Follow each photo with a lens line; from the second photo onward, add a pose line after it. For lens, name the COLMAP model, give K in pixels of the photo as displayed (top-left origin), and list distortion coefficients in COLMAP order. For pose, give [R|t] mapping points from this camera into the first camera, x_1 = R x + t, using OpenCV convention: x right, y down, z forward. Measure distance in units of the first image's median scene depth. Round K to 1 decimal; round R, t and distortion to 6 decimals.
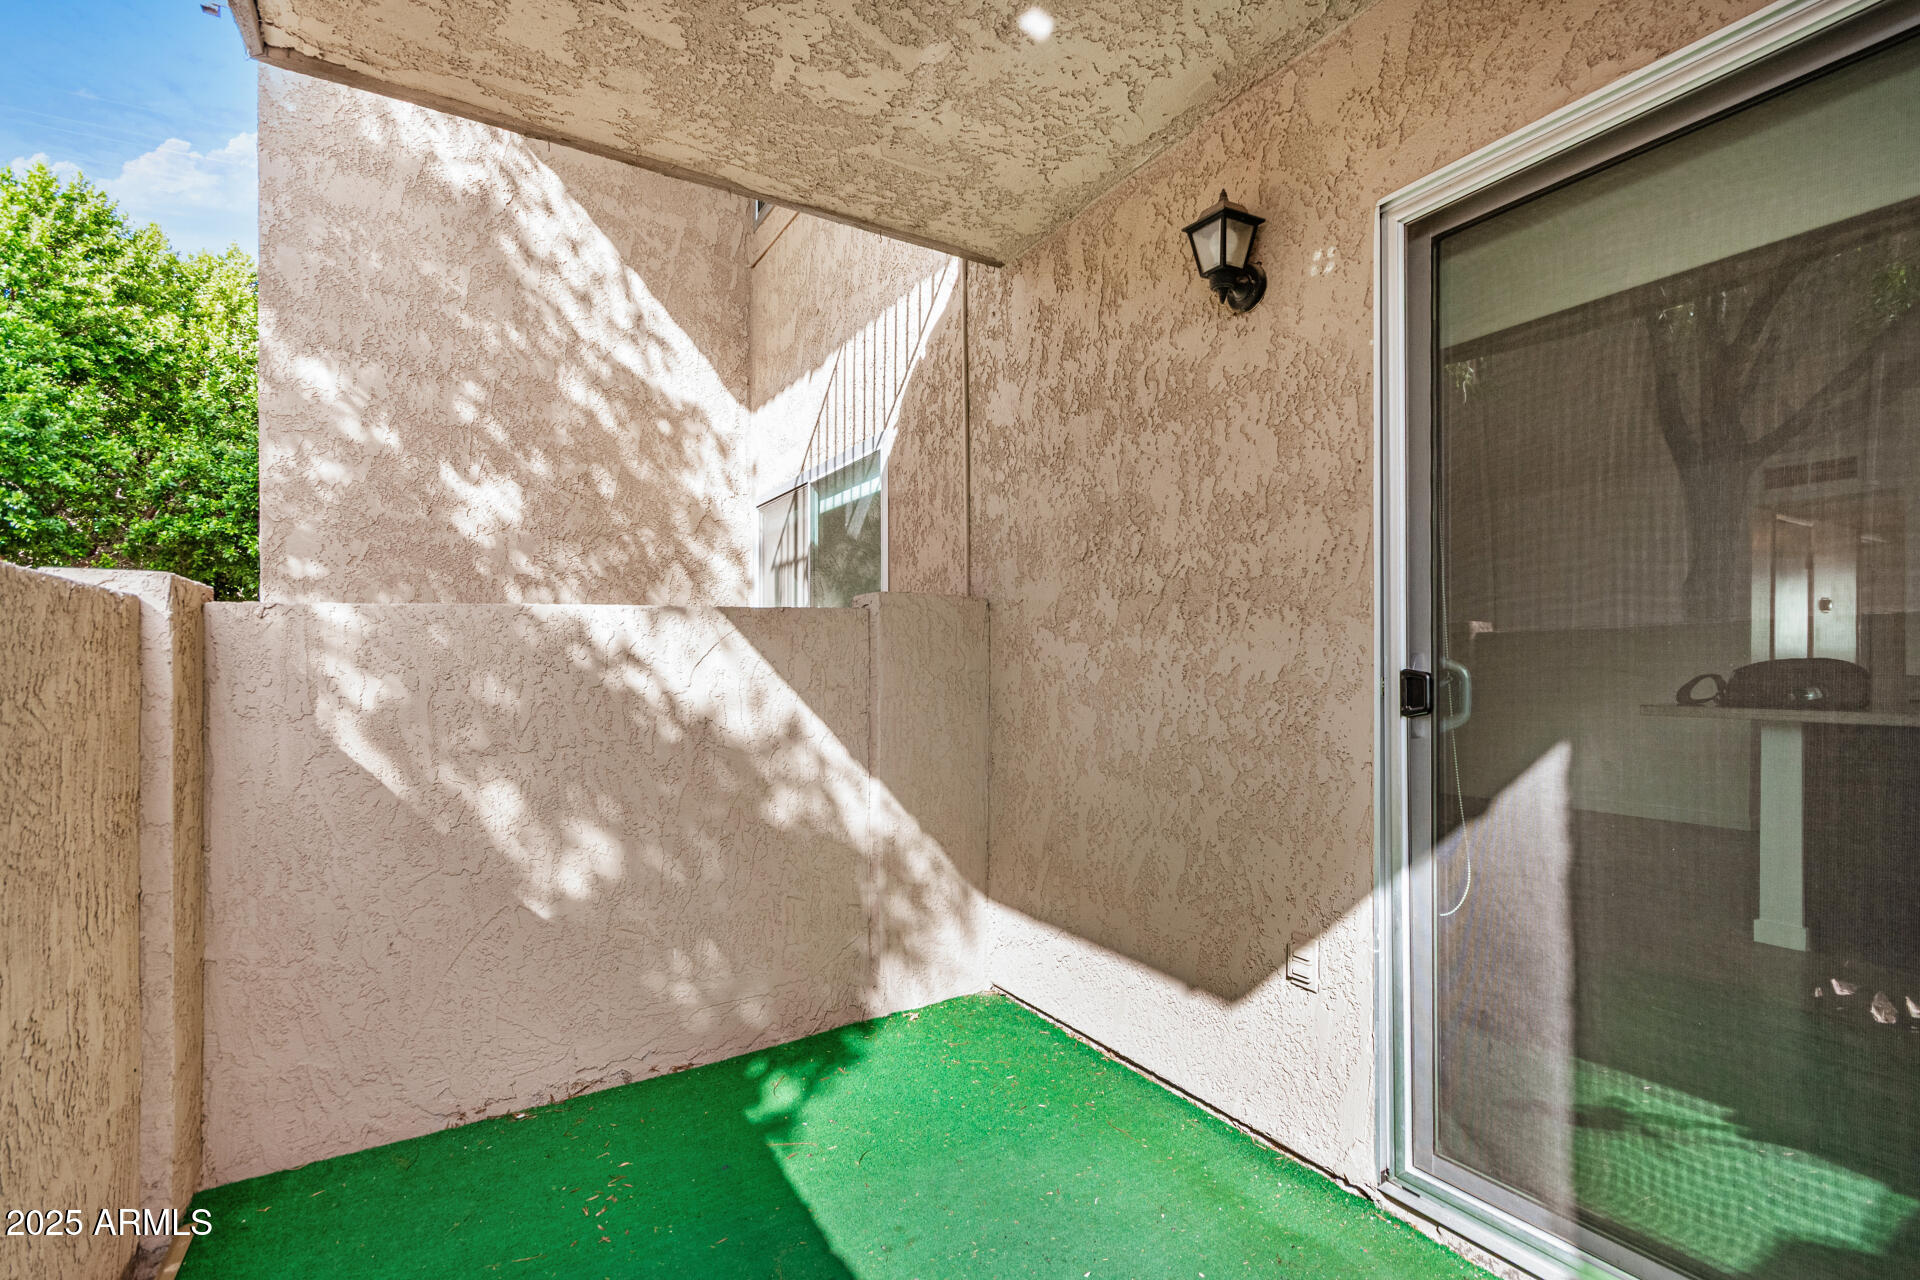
lens RADIAL K [[900.3, 0, 959.6], [0, 900.3, 667.0], [0, 0, 1]] dist [0.002205, 0.001798]
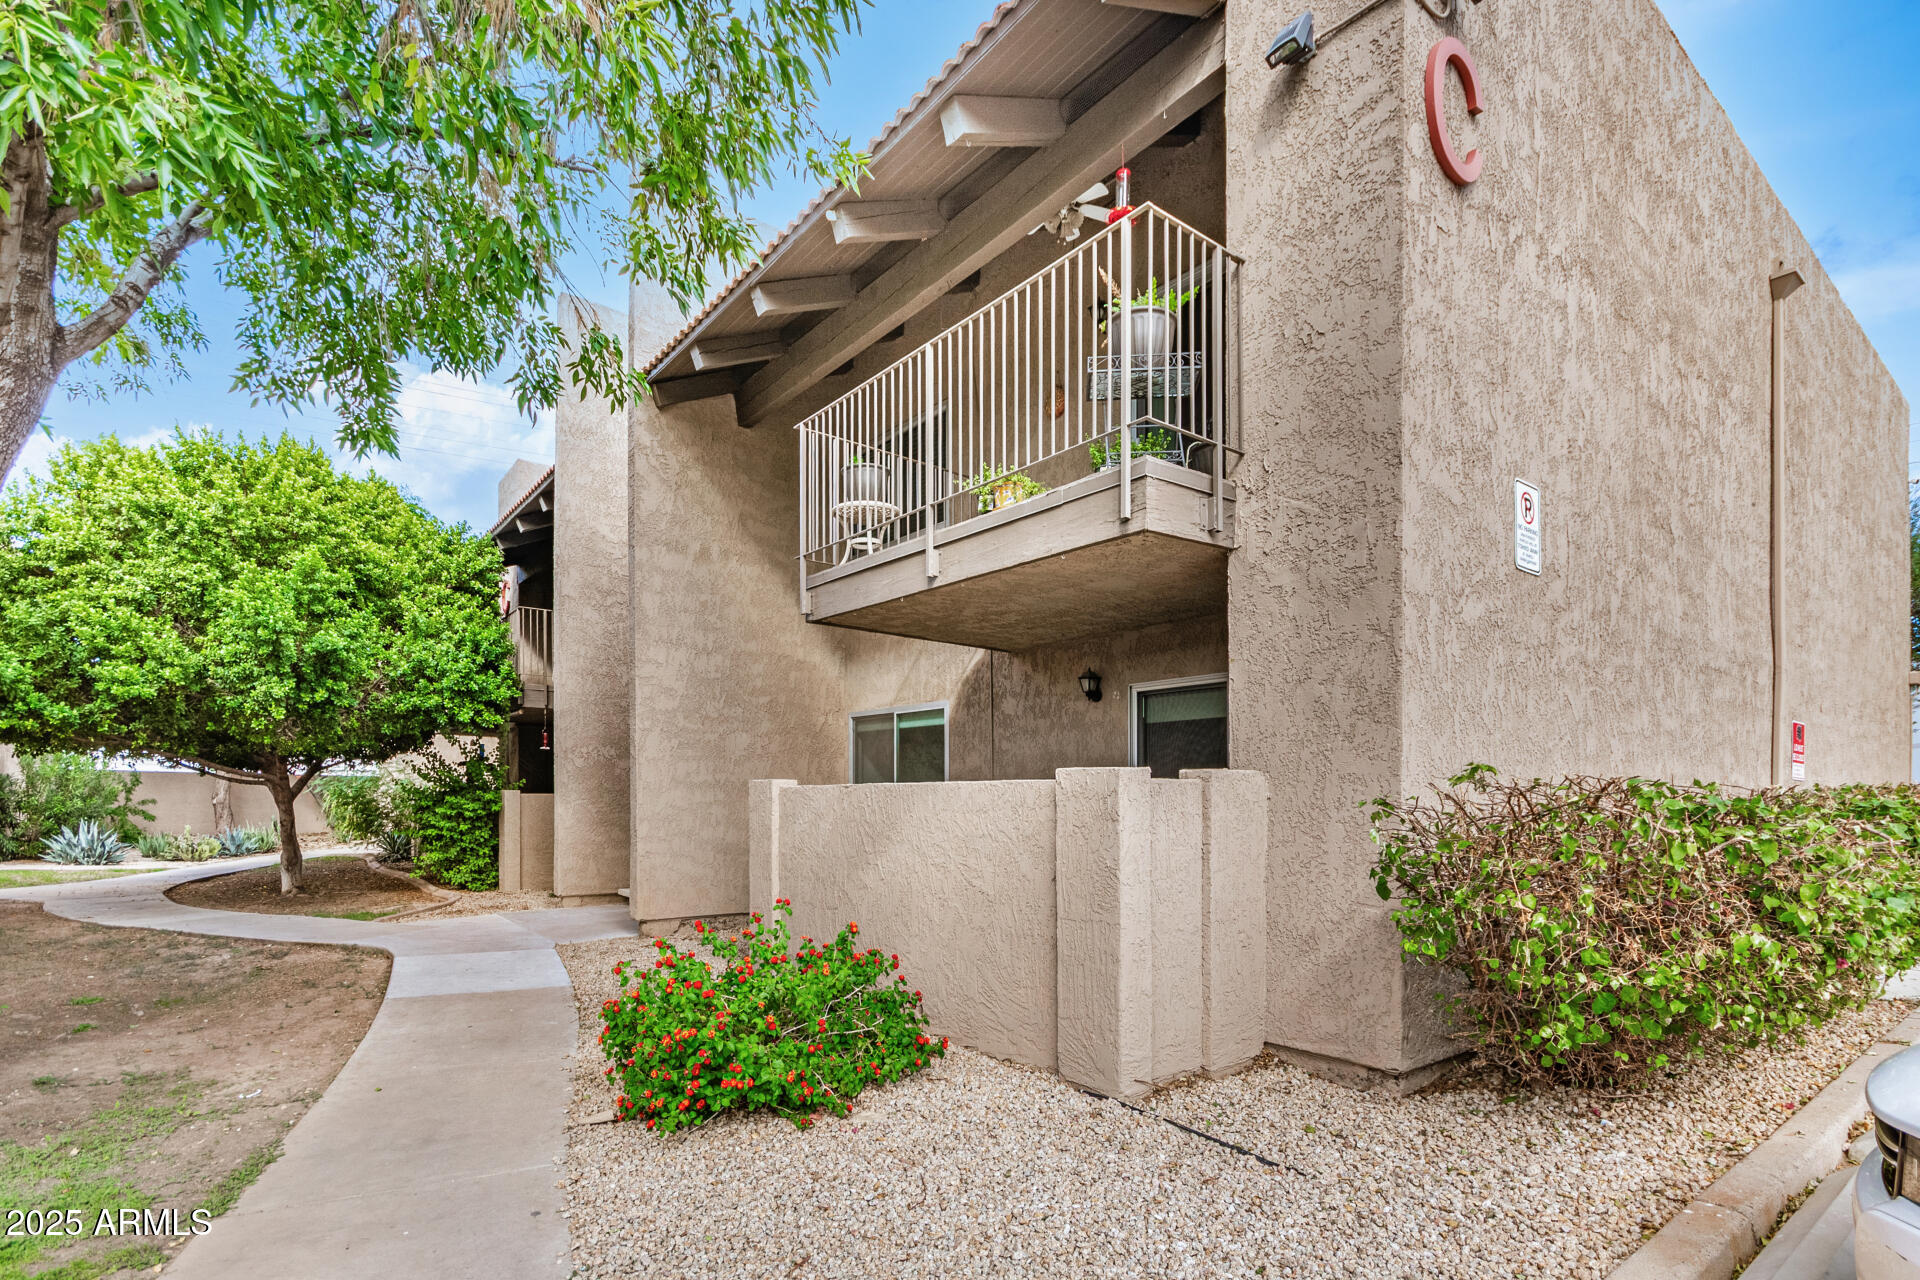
lens RADIAL K [[900.3, 0, 959.6], [0, 900.3, 667.0], [0, 0, 1]] dist [0.002205, 0.001798]
pose [[0.992744, 0.031999, 0.115915, -0.399073], [-0.014750, 0.989070, -0.146710, -0.020249], [-0.119343, 0.143935, 0.982364, -1.549260]]
